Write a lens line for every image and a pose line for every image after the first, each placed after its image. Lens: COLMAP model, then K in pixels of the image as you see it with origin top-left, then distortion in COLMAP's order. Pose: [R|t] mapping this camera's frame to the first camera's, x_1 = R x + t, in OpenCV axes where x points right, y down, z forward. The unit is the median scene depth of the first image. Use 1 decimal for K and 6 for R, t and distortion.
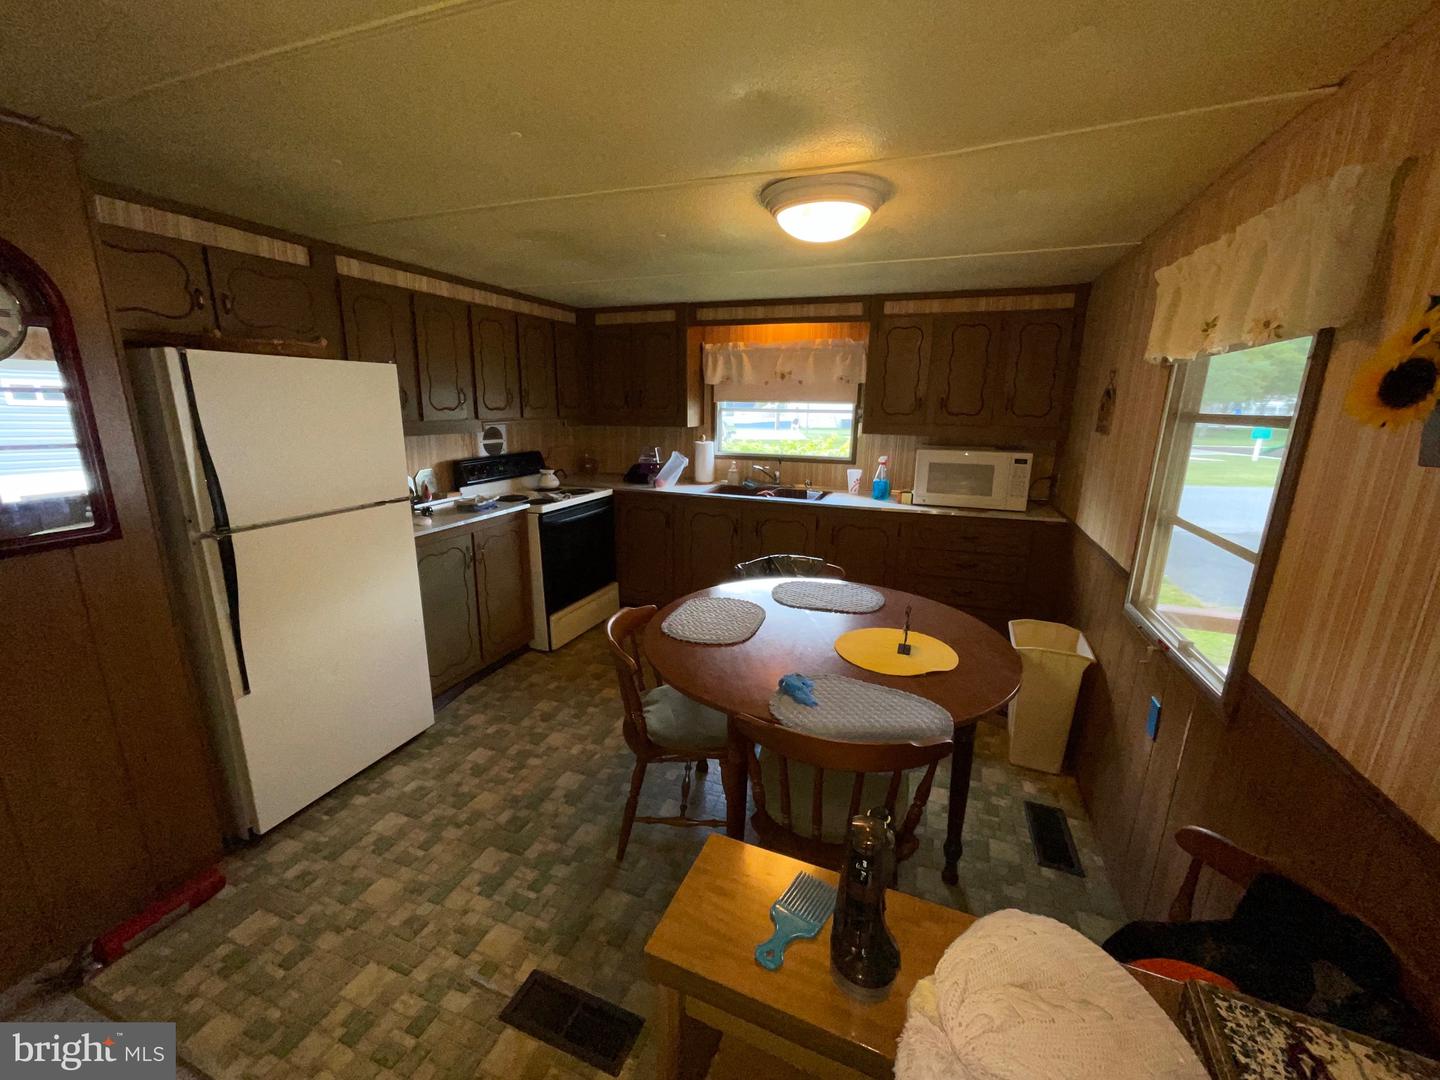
lens RADIAL K [[576.6, 0, 710.6], [0, 576.6, 540.2], [0, 0, 1]] dist [0.000718, -0.002706]
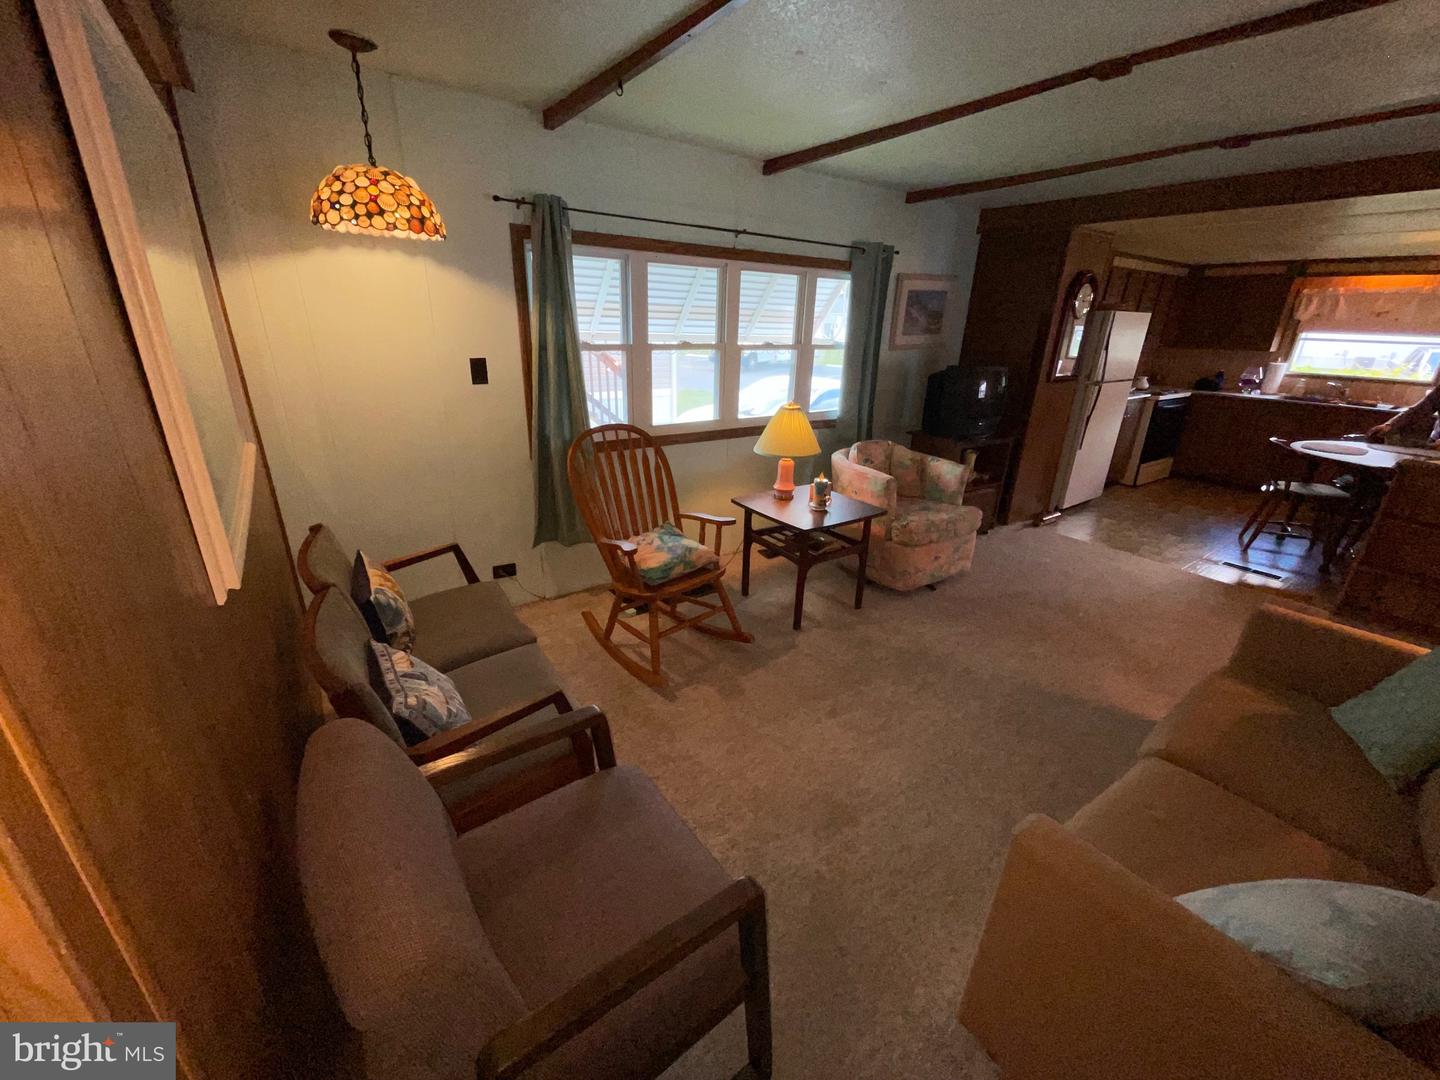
lens RADIAL K [[576.6, 0, 710.6], [0, 576.6, 540.2], [0, 0, 1]] dist [0.000718, -0.002706]
pose [[0.830719, 0.200879, -0.519185, -0.417607], [-0.138847, 0.977917, 0.156206, 0.266130], [0.539098, -0.057676, 0.840266, -1.113551]]
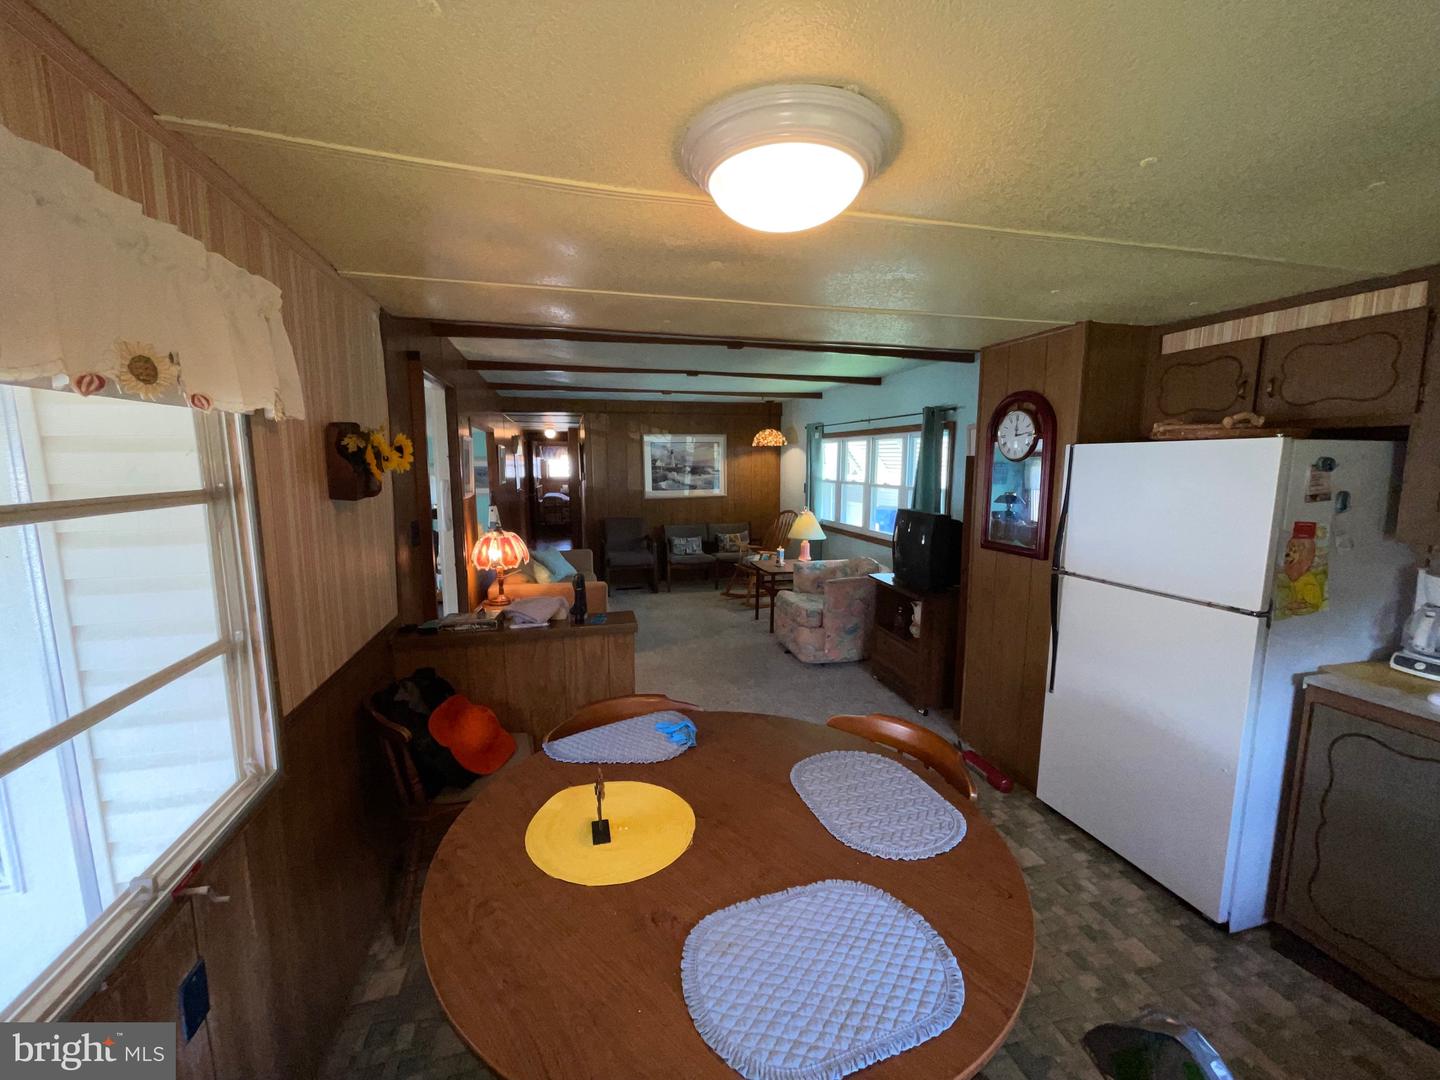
lens RADIAL K [[576.6, 0, 710.6], [0, 576.6, 540.2], [0, 0, 1]] dist [0.000718, -0.002706]
pose [[-0.815294, 0.055762, -0.576356, 0.263064], [-0.154018, 0.938613, 0.308680, -0.158017], [0.558188, 0.340434, -0.756658, 0.640034]]
